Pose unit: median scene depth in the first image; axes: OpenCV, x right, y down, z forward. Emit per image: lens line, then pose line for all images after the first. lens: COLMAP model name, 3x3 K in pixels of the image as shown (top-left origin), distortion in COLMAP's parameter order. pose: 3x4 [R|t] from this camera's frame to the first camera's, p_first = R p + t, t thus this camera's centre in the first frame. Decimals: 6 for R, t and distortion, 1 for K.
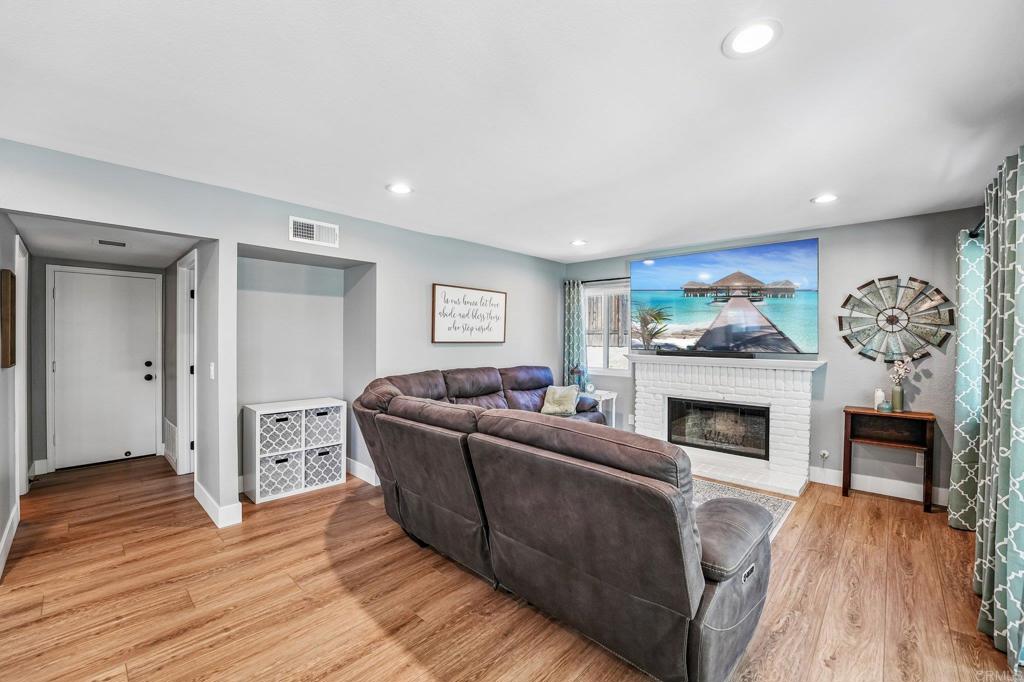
lens RADIAL K [[412.8, 0, 512.0], [0, 412.8, 341.0], [0, 0, 1]] dist [0.000413, -0.000026]
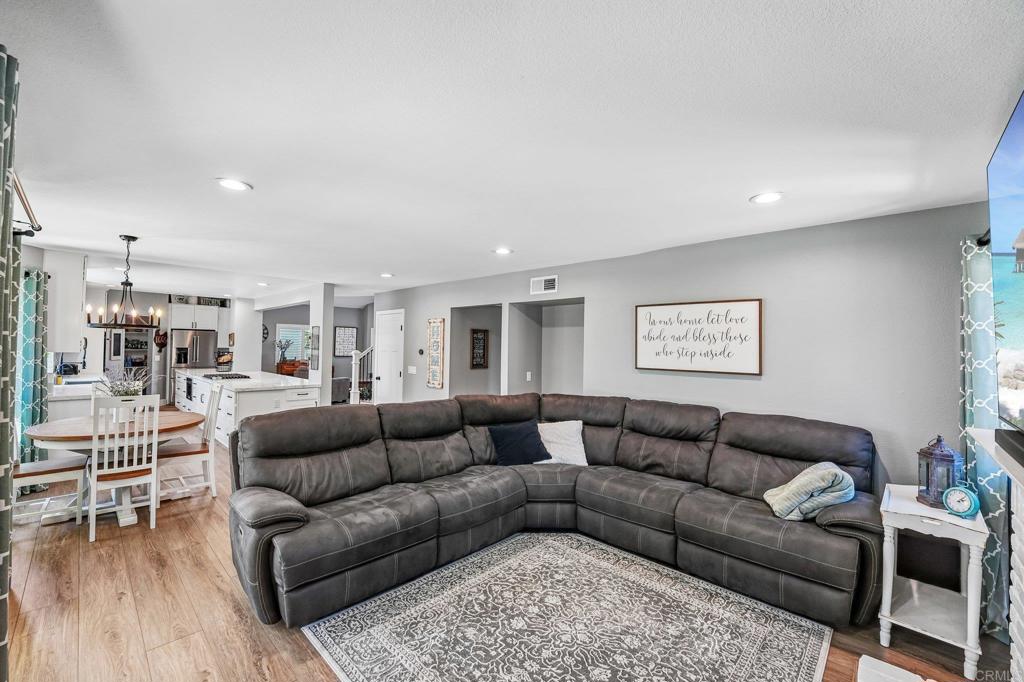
lens RADIAL K [[412.8, 0, 512.0], [0, 412.8, 341.0], [0, 0, 1]] dist [0.000413, -0.000026]
pose [[-0.000388, -0.018809, -0.999823, 0.720744], [-0.023166, 0.999555, -0.018795, -0.033068], [0.999732, 0.023155, -0.000824, 0.690175]]
